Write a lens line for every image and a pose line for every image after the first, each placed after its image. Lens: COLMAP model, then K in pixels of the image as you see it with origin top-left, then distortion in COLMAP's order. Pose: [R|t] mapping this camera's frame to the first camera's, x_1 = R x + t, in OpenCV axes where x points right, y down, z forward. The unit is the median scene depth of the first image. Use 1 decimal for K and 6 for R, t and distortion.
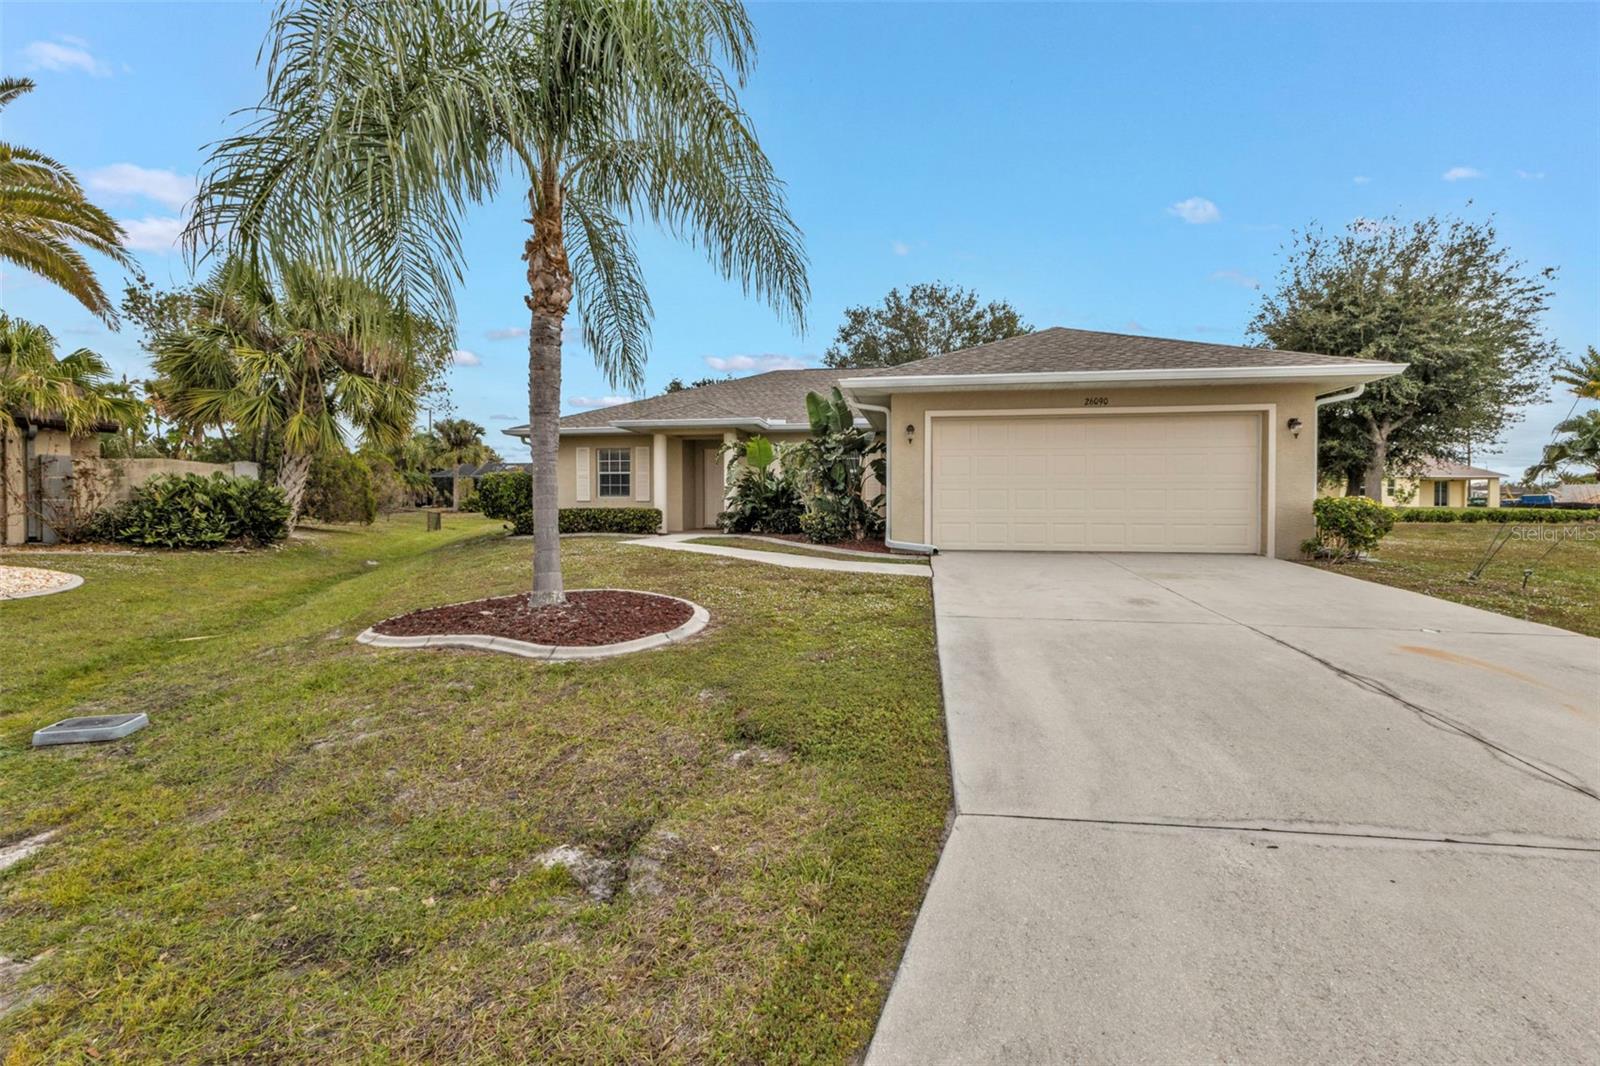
lens RADIAL K [[693.9, 0, 800.4], [0, 693.9, 522.0], [0, 0, 1]] dist [0.001038, 0.000191]
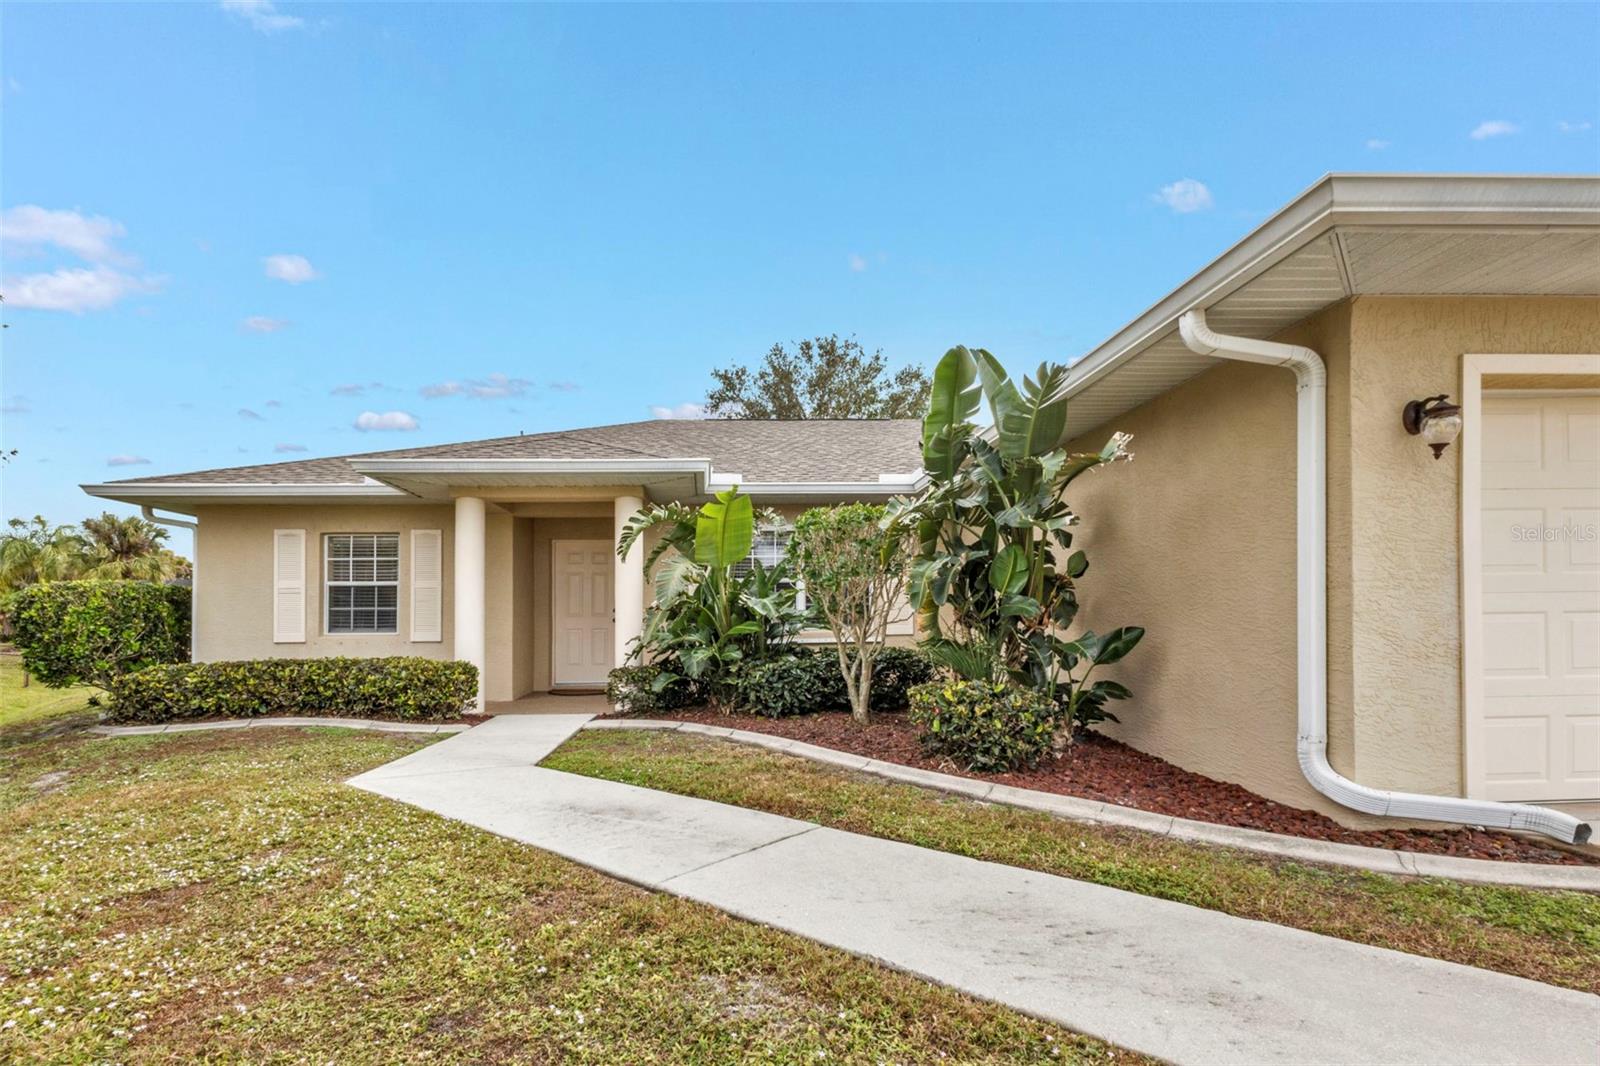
lens RADIAL K [[724.8, 0, 748.4], [0, 724.8, 624.5], [0, 0, 1]] dist [0.008258, 0.000498]
pose [[0.977144, -0.009490, 0.212368, -0.118546], [0.015971, 0.999457, -0.028822, -0.024219], [-0.211979, 0.031555, 0.976765, 0.472451]]
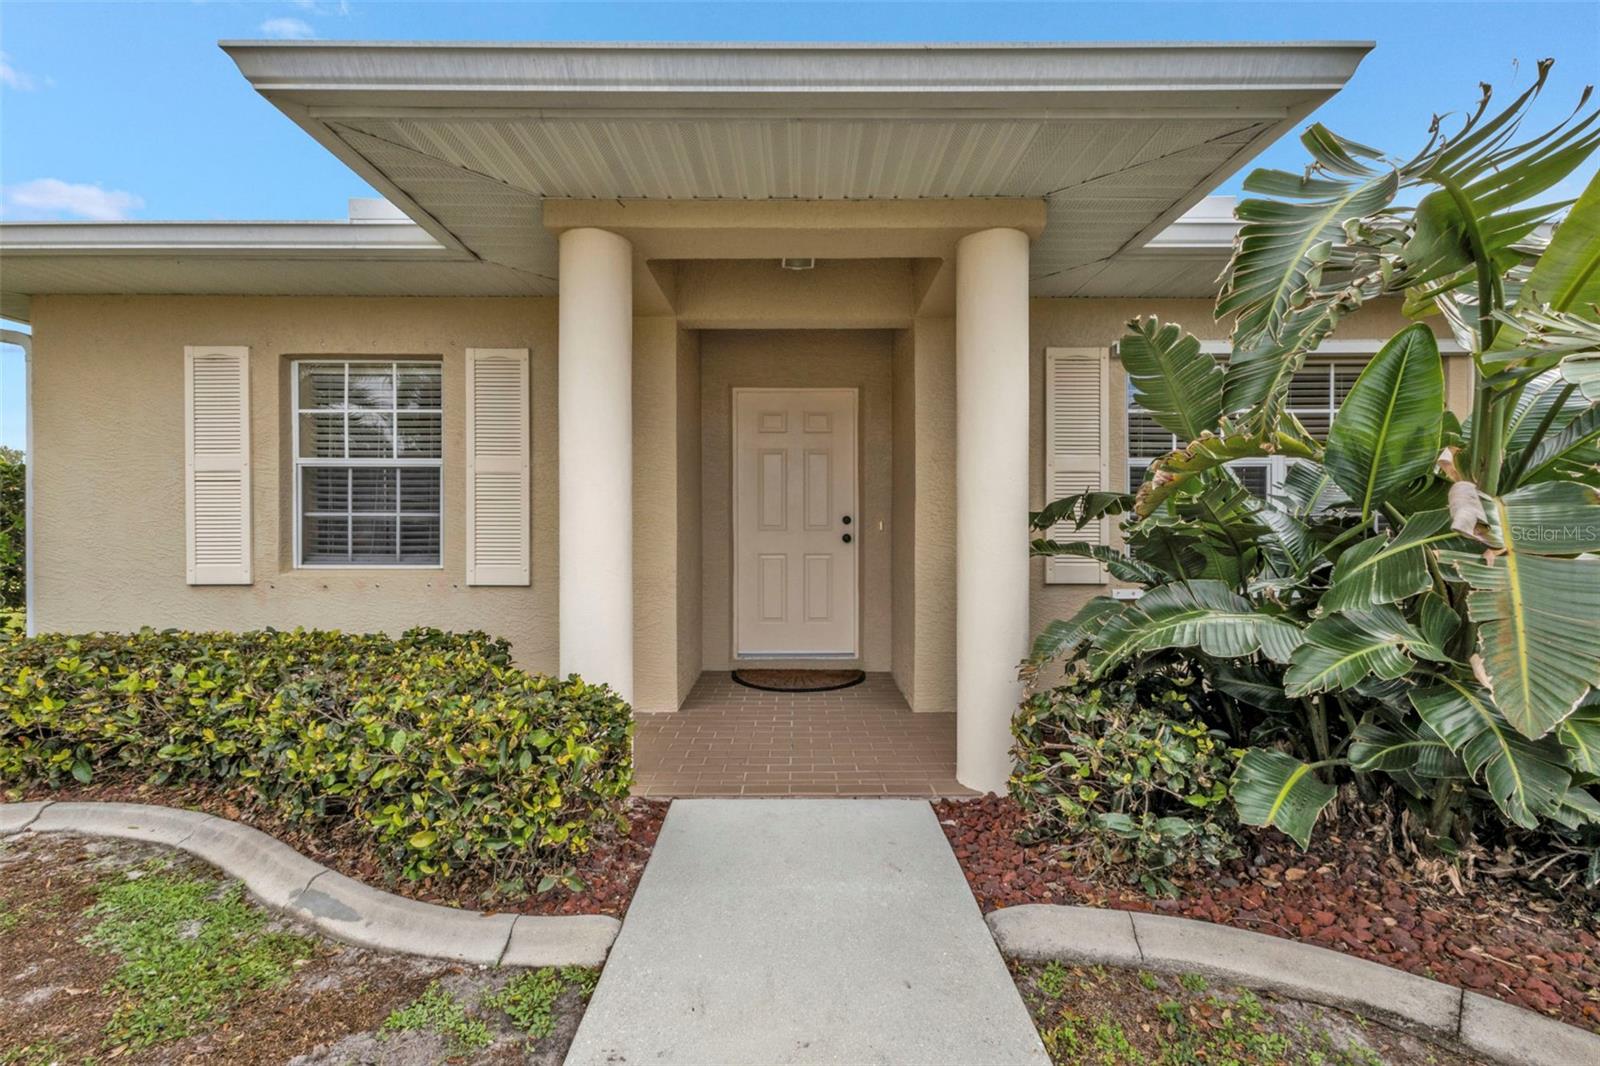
lens RADIAL K [[700.0, 0, 800.3], [0, 700.0, 547.2], [0, 0, 1]] dist [-0.000289, -0.000522]
pose [[0.985184, -0.005392, 0.171414, -0.173507], [0.004363, 0.999970, 0.006383, -0.044875], [-0.171443, -0.005541, 0.985178, 0.779756]]
